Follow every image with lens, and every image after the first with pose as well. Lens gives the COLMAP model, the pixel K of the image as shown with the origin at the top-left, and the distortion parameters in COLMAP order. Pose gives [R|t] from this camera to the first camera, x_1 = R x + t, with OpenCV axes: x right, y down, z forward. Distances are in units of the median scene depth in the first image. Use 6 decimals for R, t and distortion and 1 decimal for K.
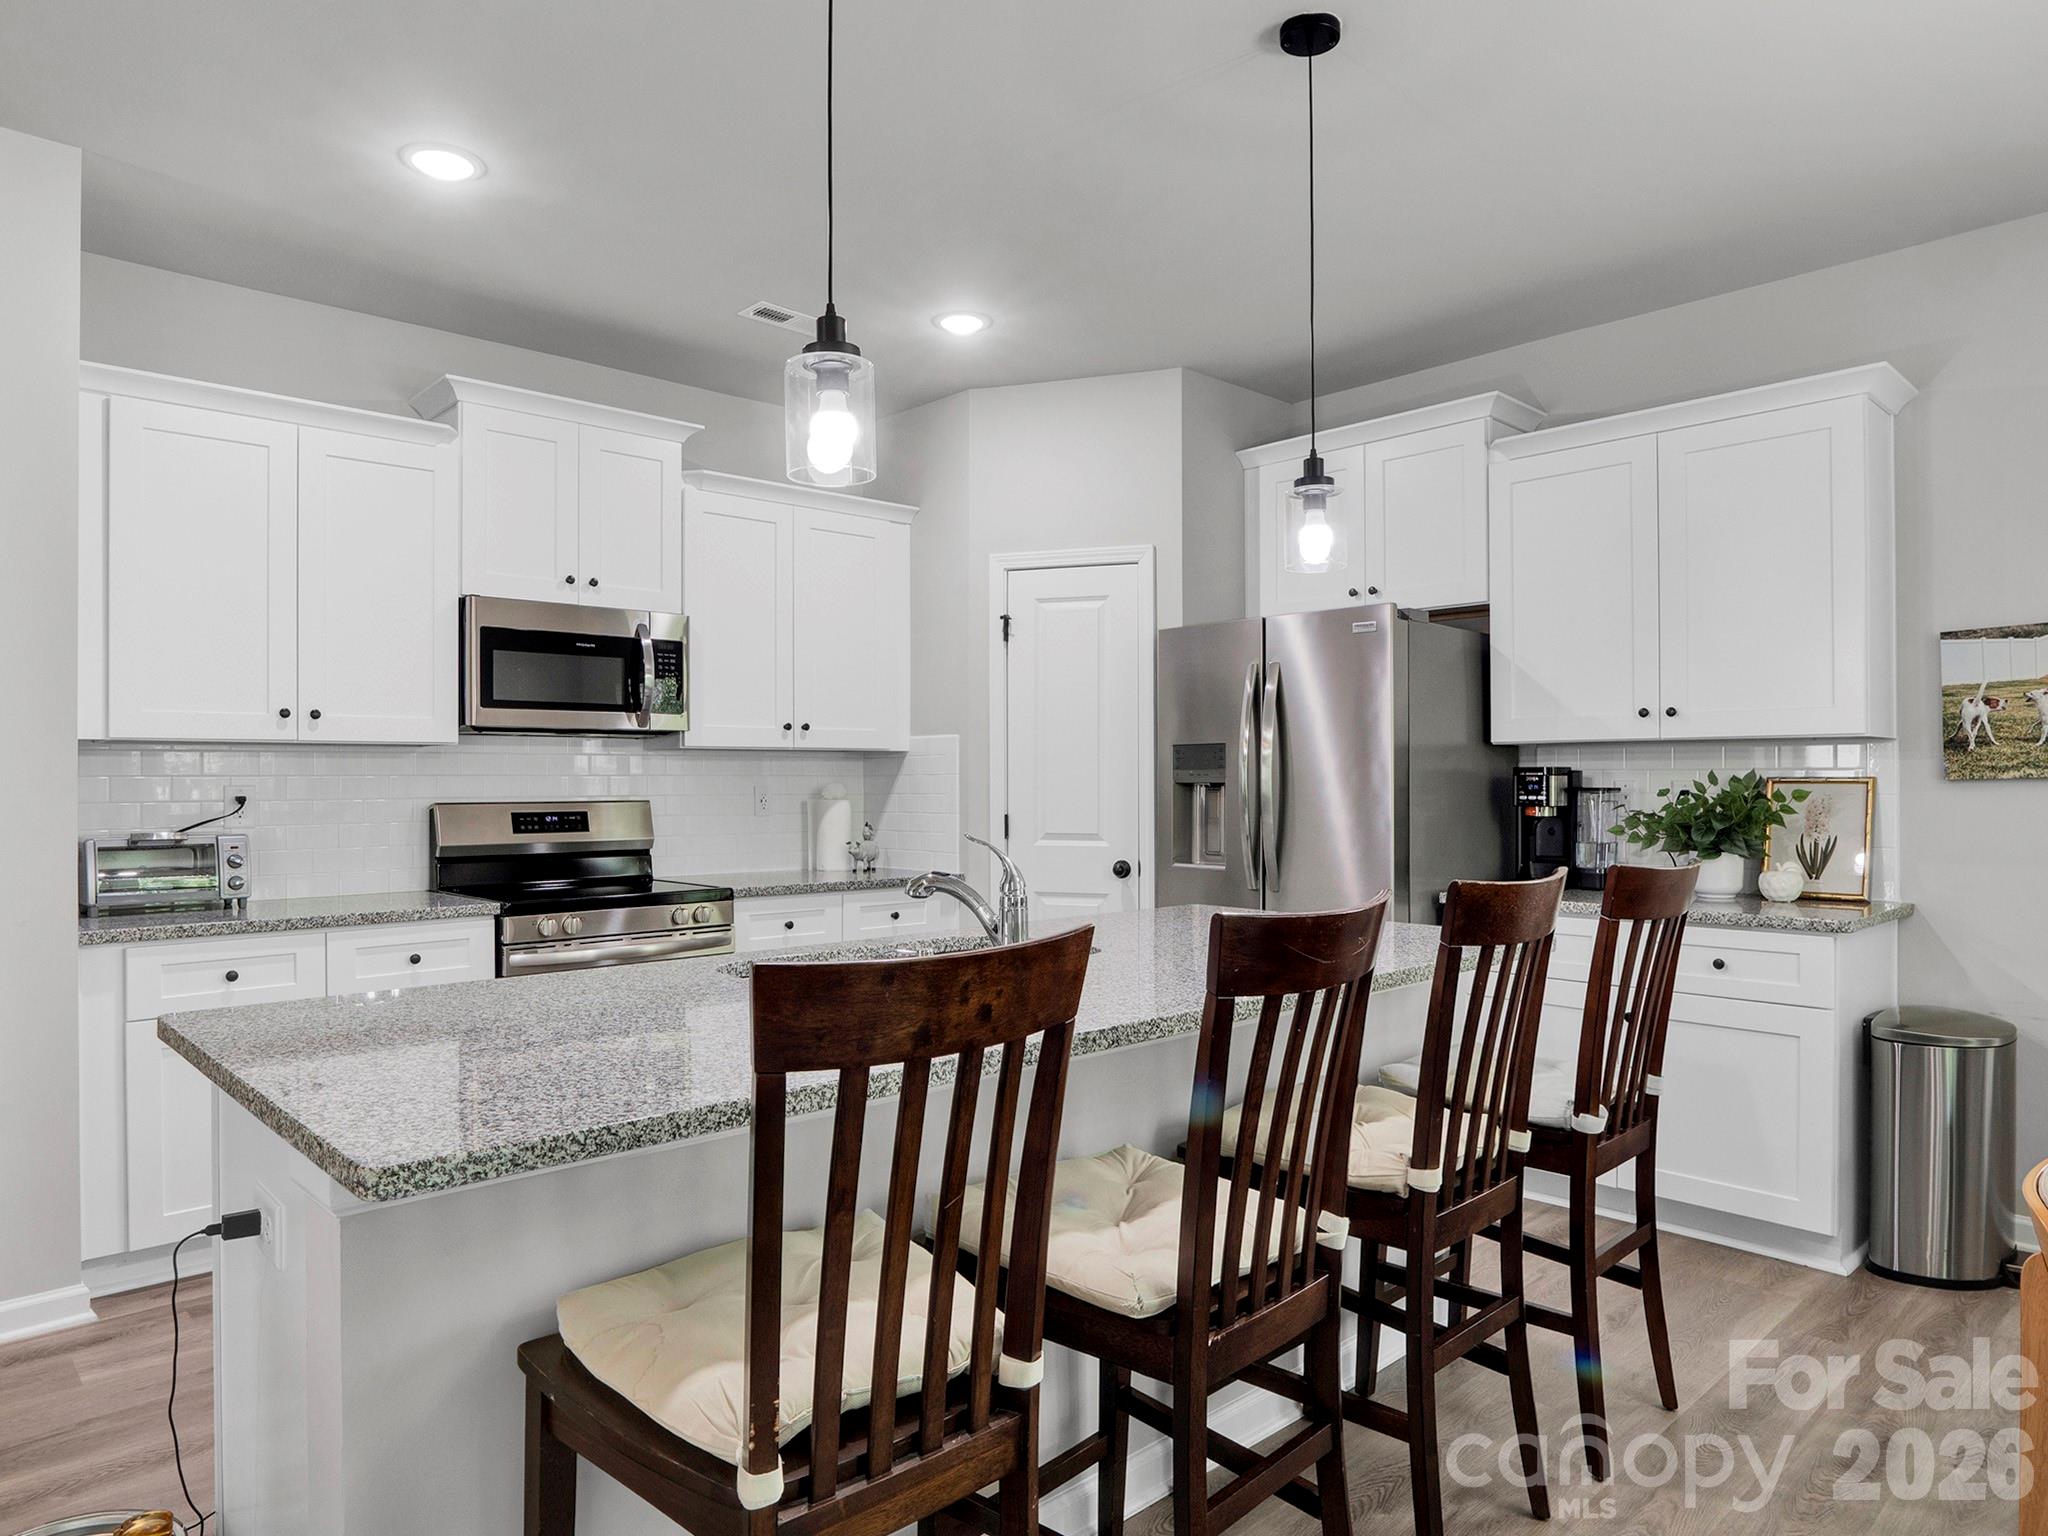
lens RADIAL K [[1295.1, 0, 1025.4], [0, 1295.1, 777.9], [0, 0, 1]] dist [-0.016689, 0.001955]
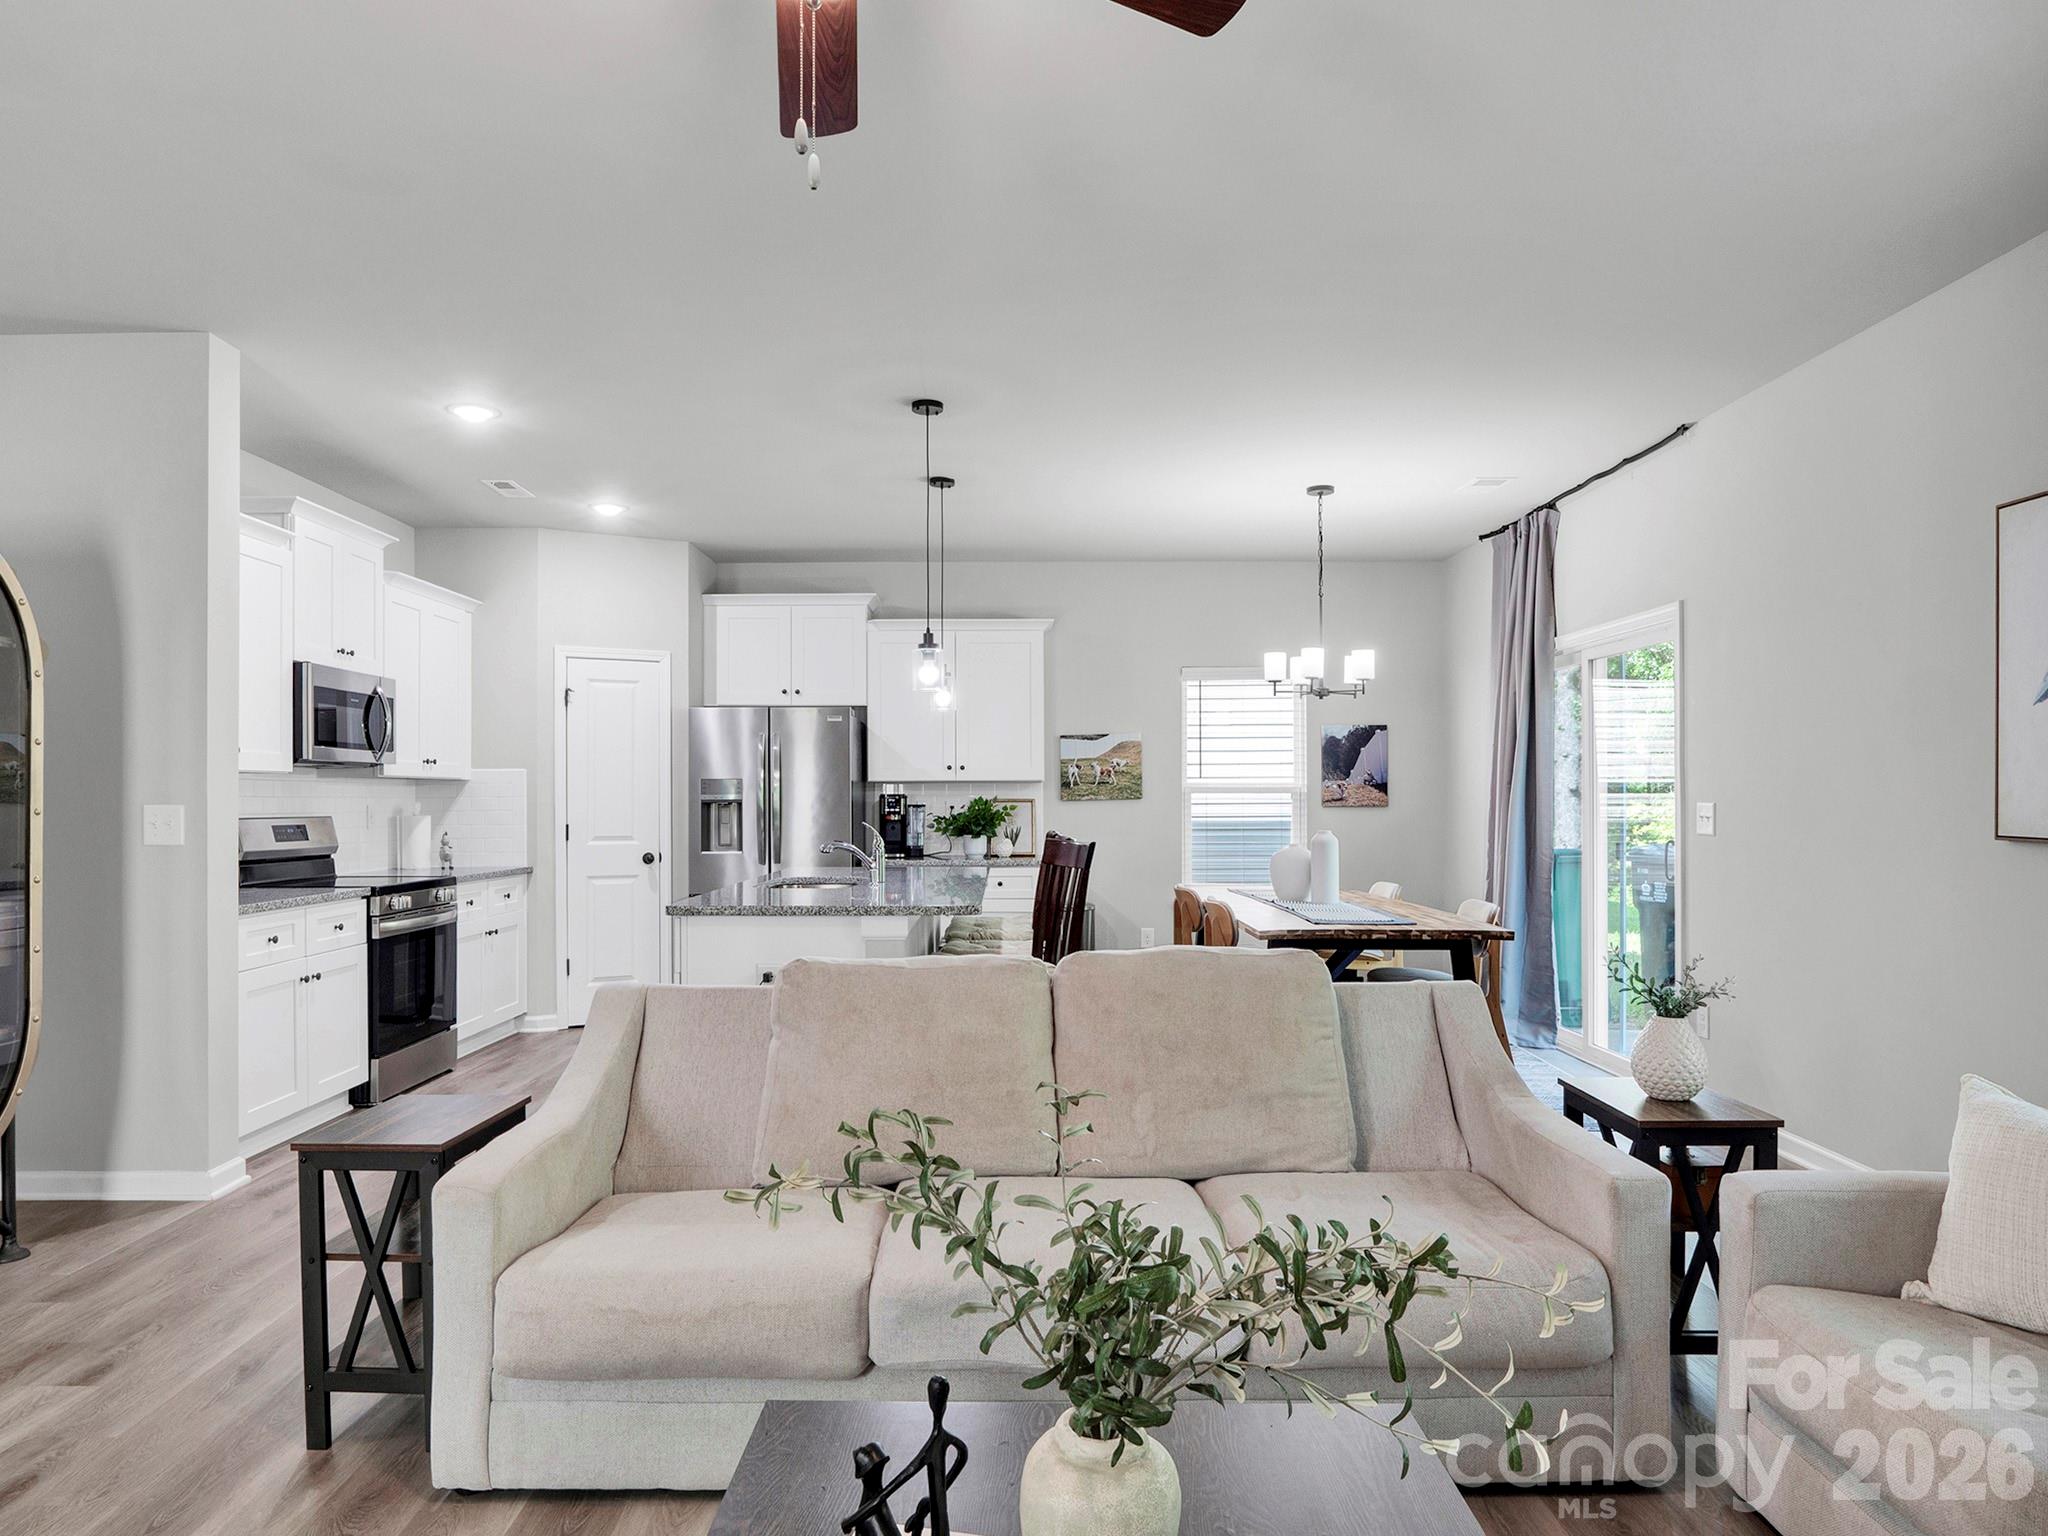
lens RADIAL K [[1295.1, 0, 1025.4], [0, 1295.1, 777.9], [0, 0, 1]] dist [-0.016689, 0.001955]
pose [[0.678288, 0.013007, 0.734681, -0.947659], [0.000522, 0.999835, -0.018184, 0.003387], [-0.734796, 0.012718, 0.678169, -0.476574]]
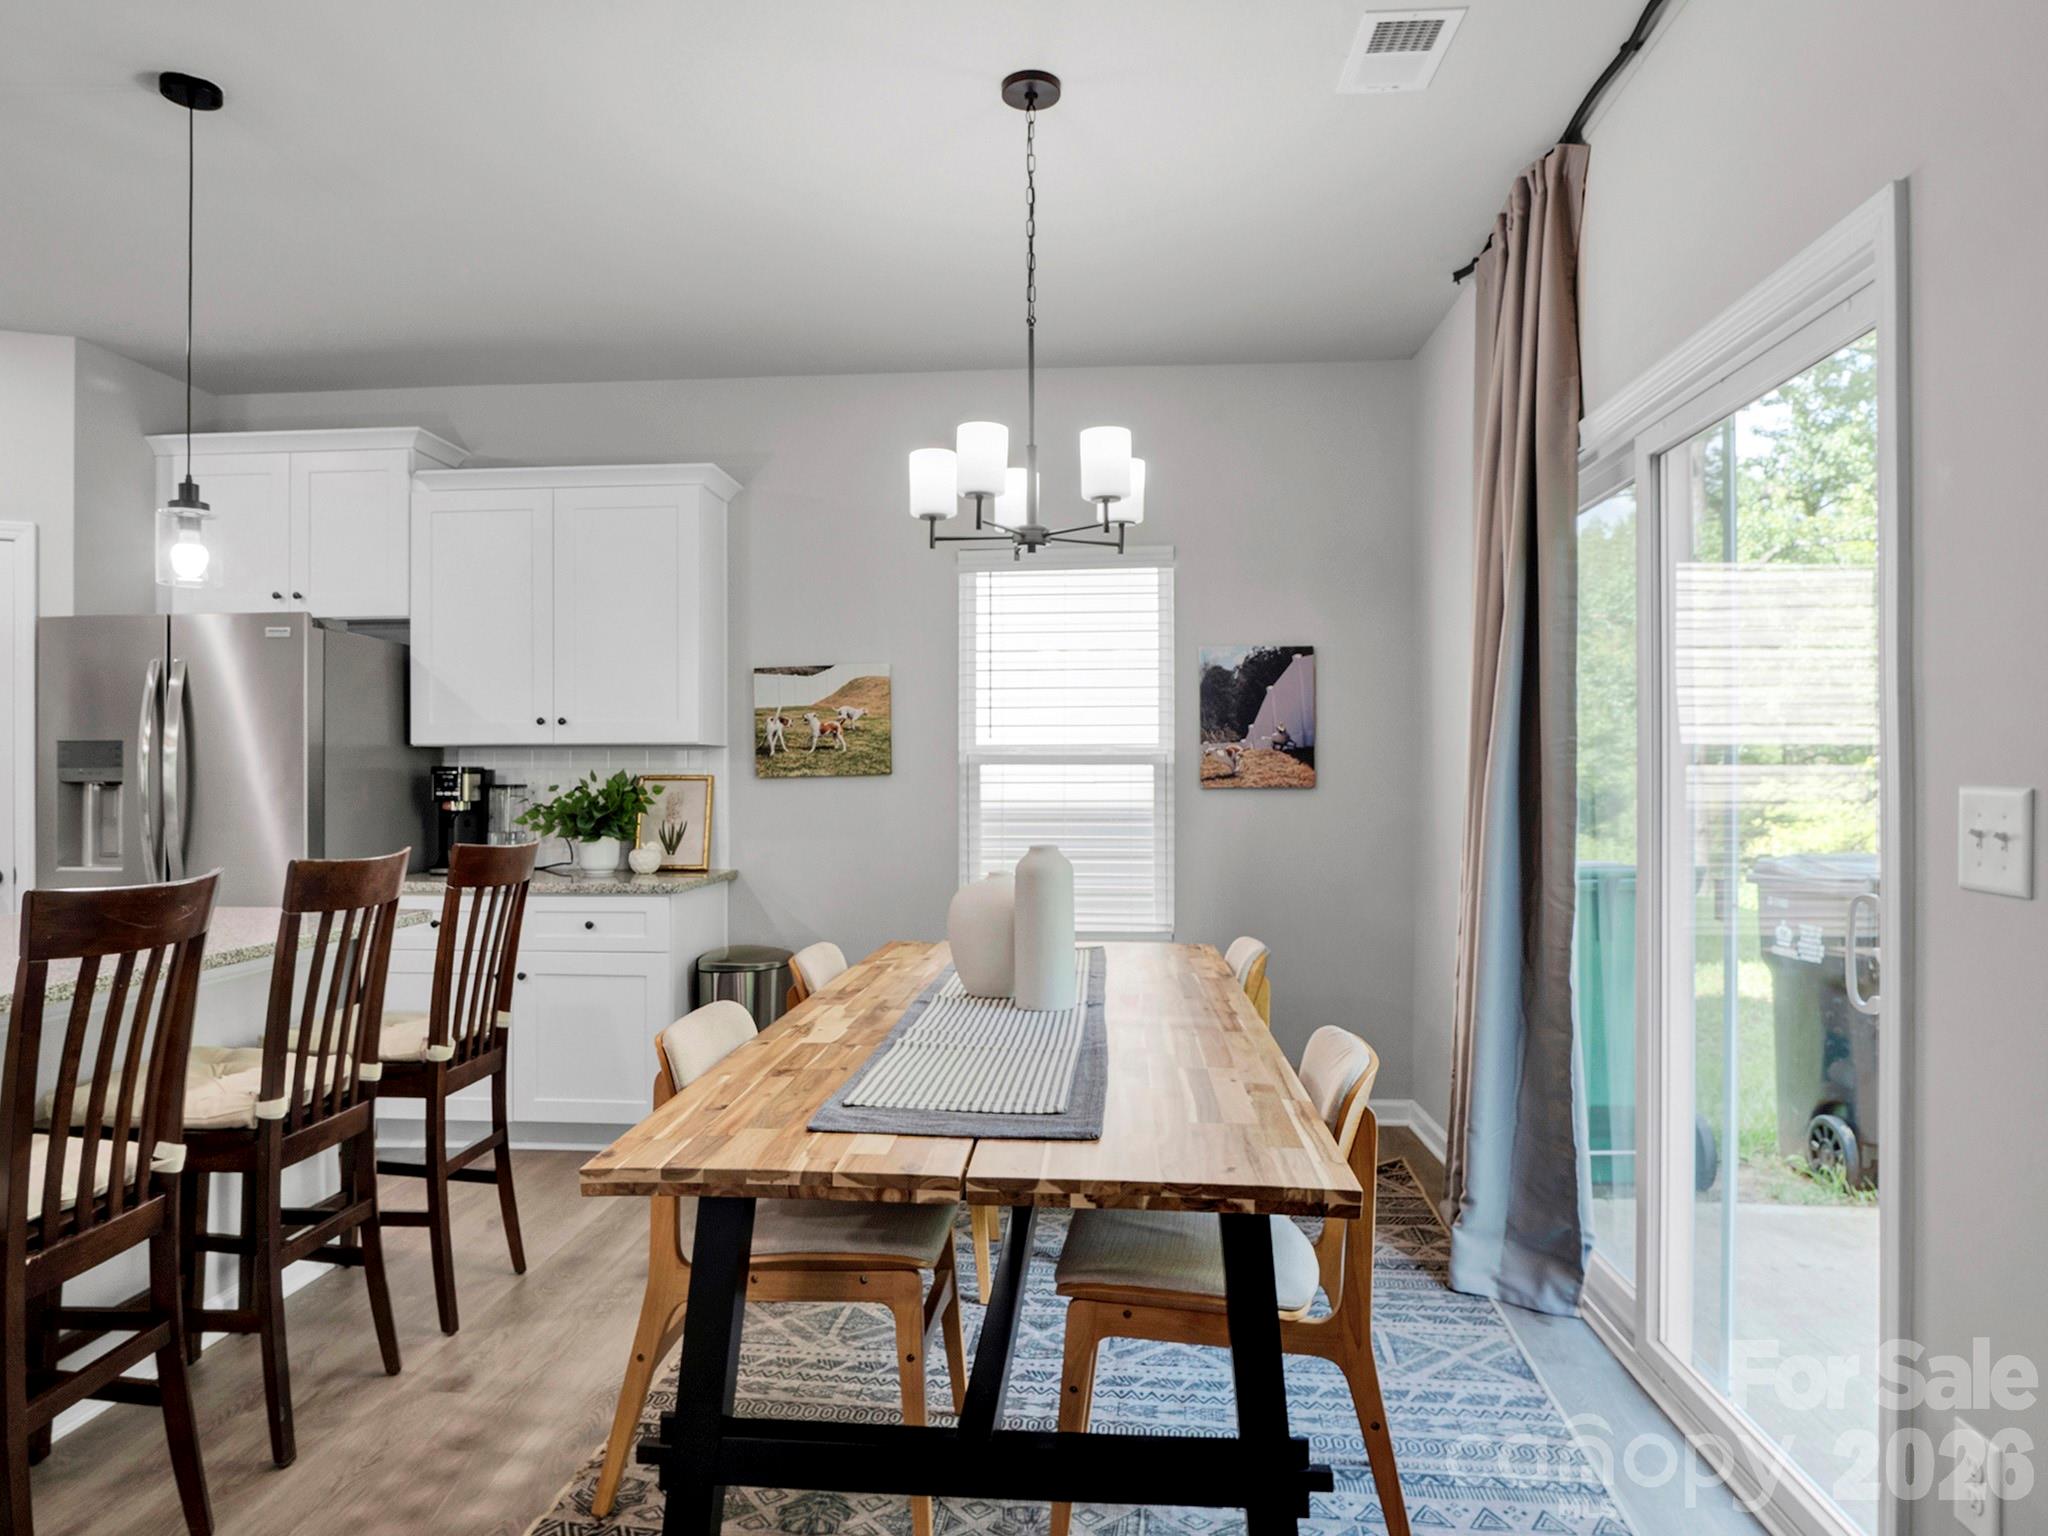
lens RADIAL K [[1285.1, 0, 1024.0], [0, 1285.1, 768.0], [0, 0, 1]] dist [-0.011206, -0.002251]
pose [[0.742011, 0.004222, 0.670374, 0.015873], [0.000631, 0.999975, -0.006997, 0.001211], [-0.670387, 0.005615, 0.741990, -0.181398]]
